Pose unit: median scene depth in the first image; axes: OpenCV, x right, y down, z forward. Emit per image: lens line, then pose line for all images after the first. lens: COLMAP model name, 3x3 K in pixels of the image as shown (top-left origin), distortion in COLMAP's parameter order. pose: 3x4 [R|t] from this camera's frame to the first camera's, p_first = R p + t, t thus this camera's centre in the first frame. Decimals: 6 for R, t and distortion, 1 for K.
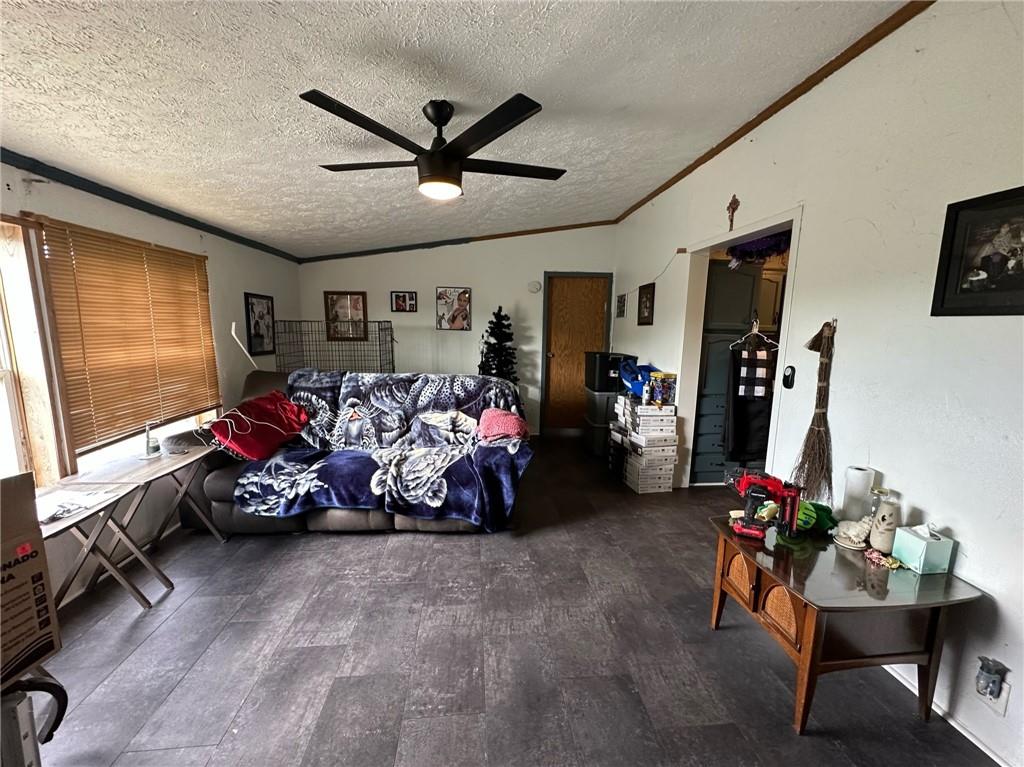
lens RADIAL K [[407.5, 0, 514.3], [0, 407.5, 384.0], [0, 0, 1]] dist [-0.001101, -0.000194]
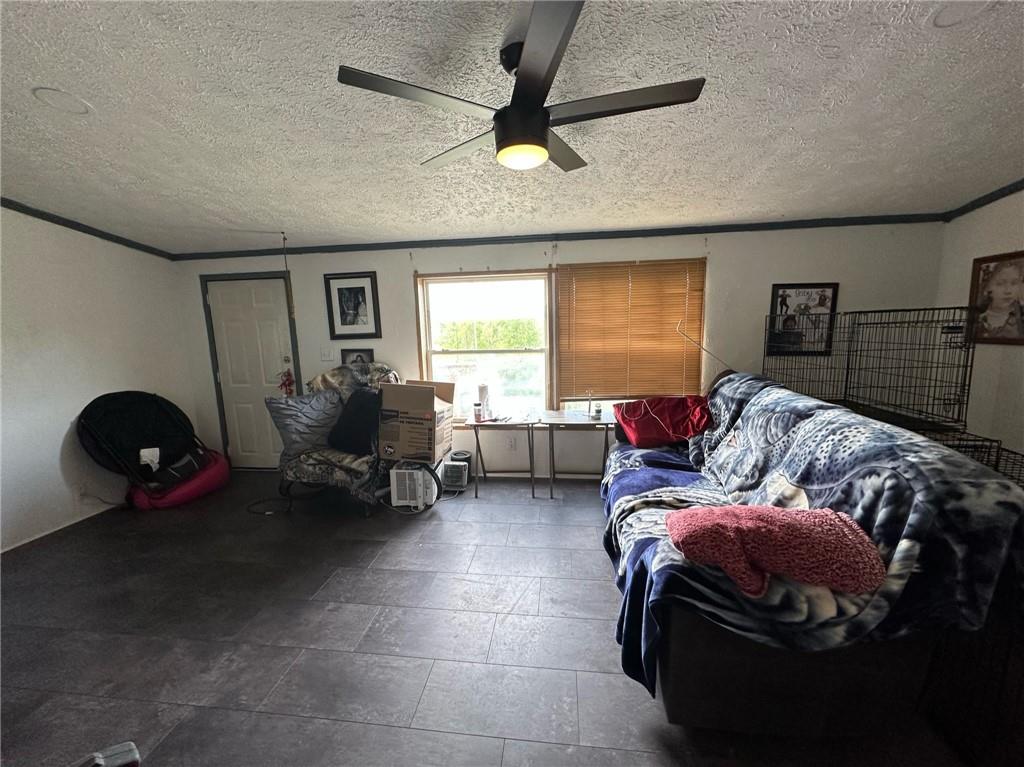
lens RADIAL K [[407.5, 0, 511.4], [0, 407.5, 386.3], [0, 0, 1]] dist [-0.001101, -0.000194]
pose [[-0.214658, 0.142867, -0.966184, 0.528833], [-0.119267, 0.978006, 0.171113, -0.130732], [0.969380, 0.151964, -0.192898, 0.947291]]
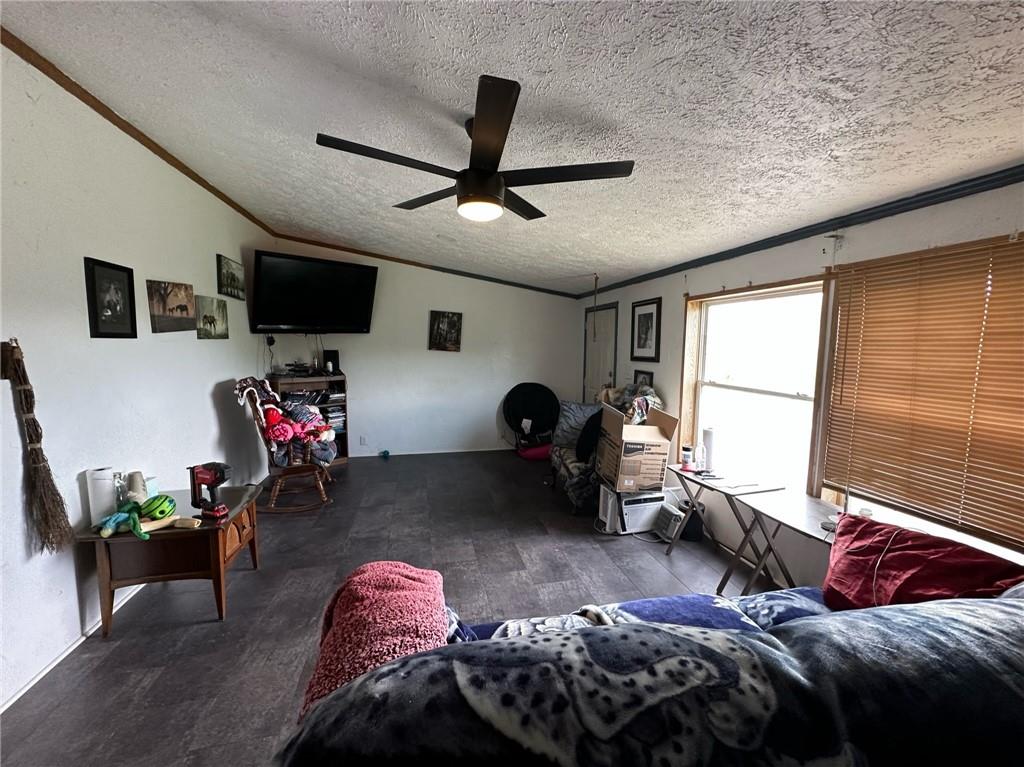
lens RADIAL K [[407.5, 0, 516.2], [0, 407.5, 384.3], [0, 0, 1]] dist [-0.001101, -0.000194]
pose [[-0.989395, -0.011092, -0.144825, -0.104056], [-0.046197, 0.969334, 0.241365, -0.251431], [0.137707, 0.245496, -0.959567, 1.559401]]
